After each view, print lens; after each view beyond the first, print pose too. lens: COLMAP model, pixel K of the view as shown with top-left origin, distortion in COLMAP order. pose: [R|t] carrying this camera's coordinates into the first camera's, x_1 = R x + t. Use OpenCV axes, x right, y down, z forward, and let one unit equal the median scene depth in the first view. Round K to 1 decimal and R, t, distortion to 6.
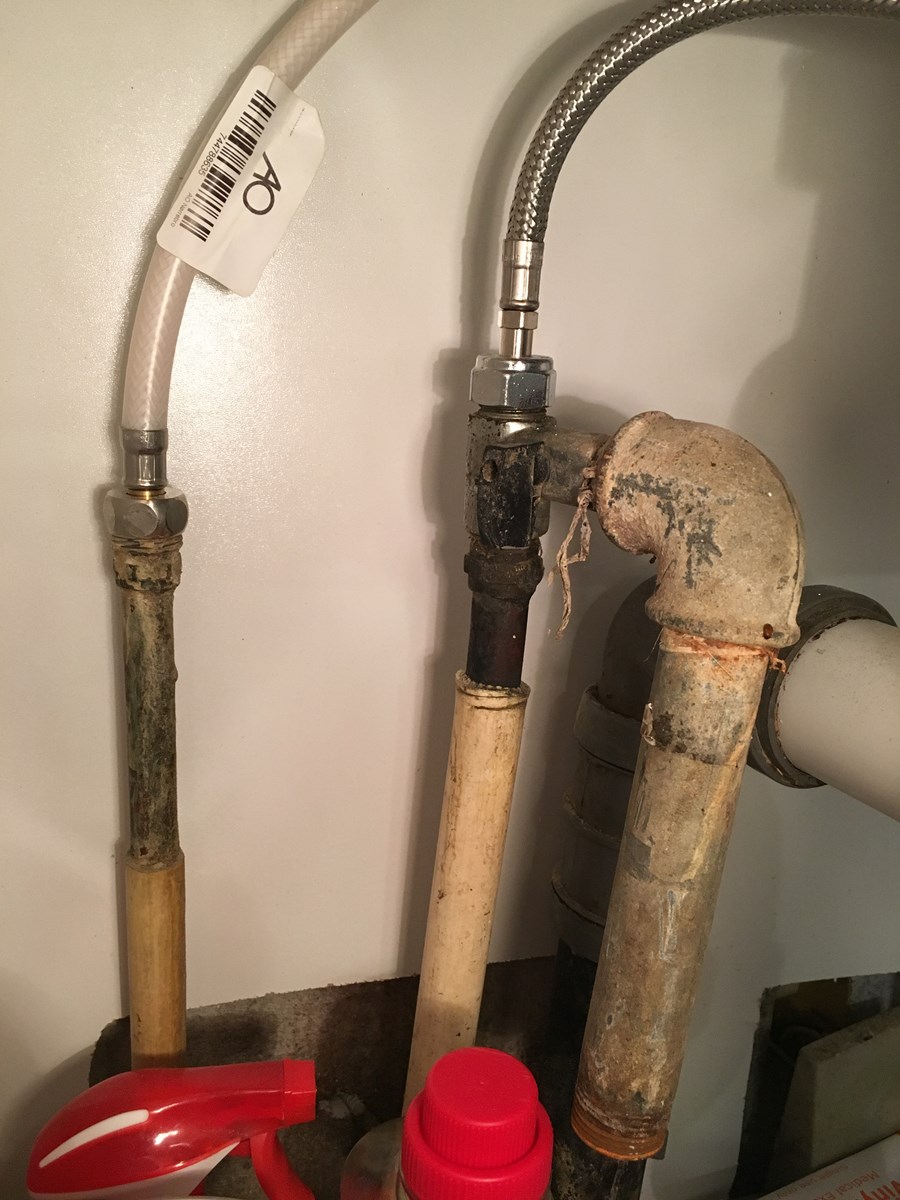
lens RADIAL K [[1031.1, 0, 440.5], [0, 1031.1, 597.7], [0, 0, 1]] dist [0.056131, -0.082151]
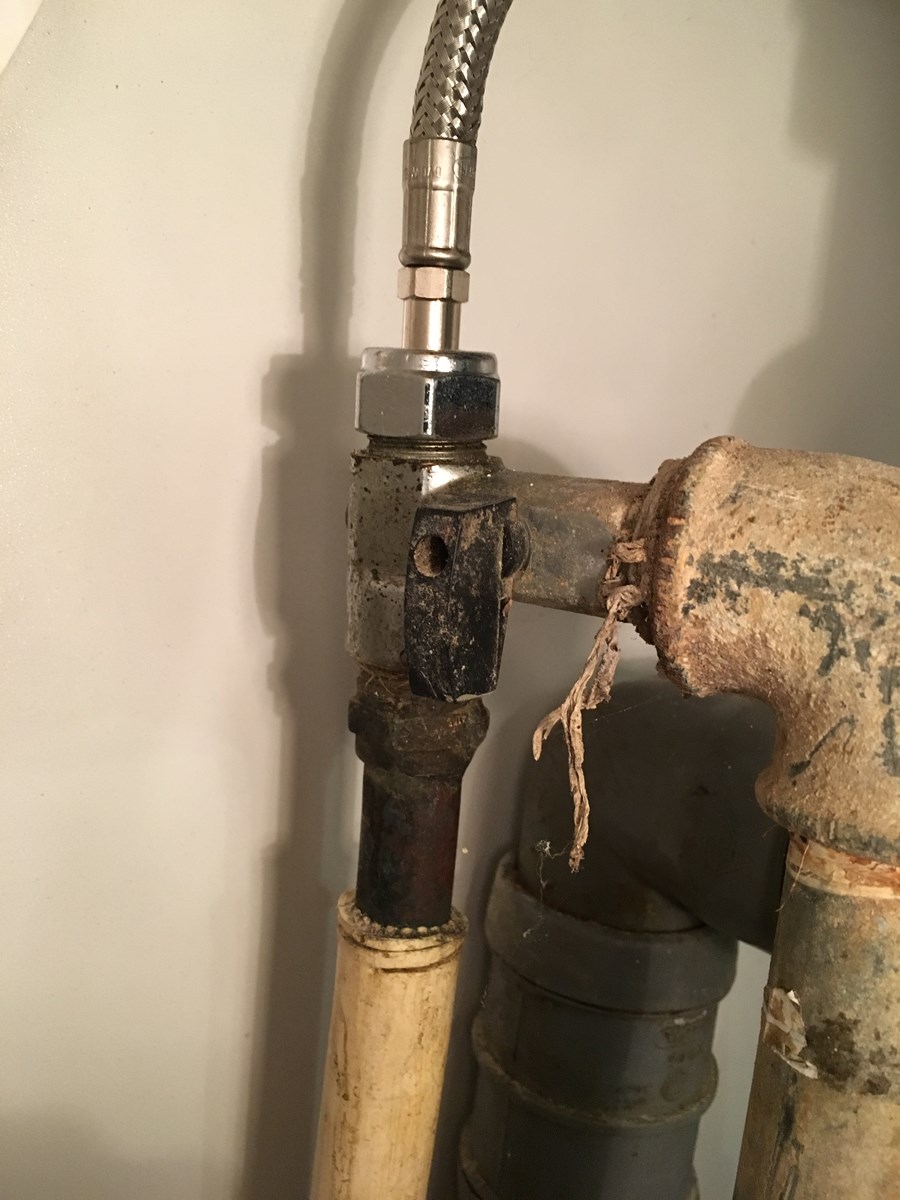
lens RADIAL K [[1031.1, 0, 445.8], [0, 1031.1, 600.0], [0, 0, 1]] dist [0.056131, -0.082151]
pose [[0.959371, -0.057114, 0.276307, -0.089287], [0.073023, 0.996193, -0.047625, -0.074936], [-0.272535, 0.065867, 0.959889, 0.496493]]
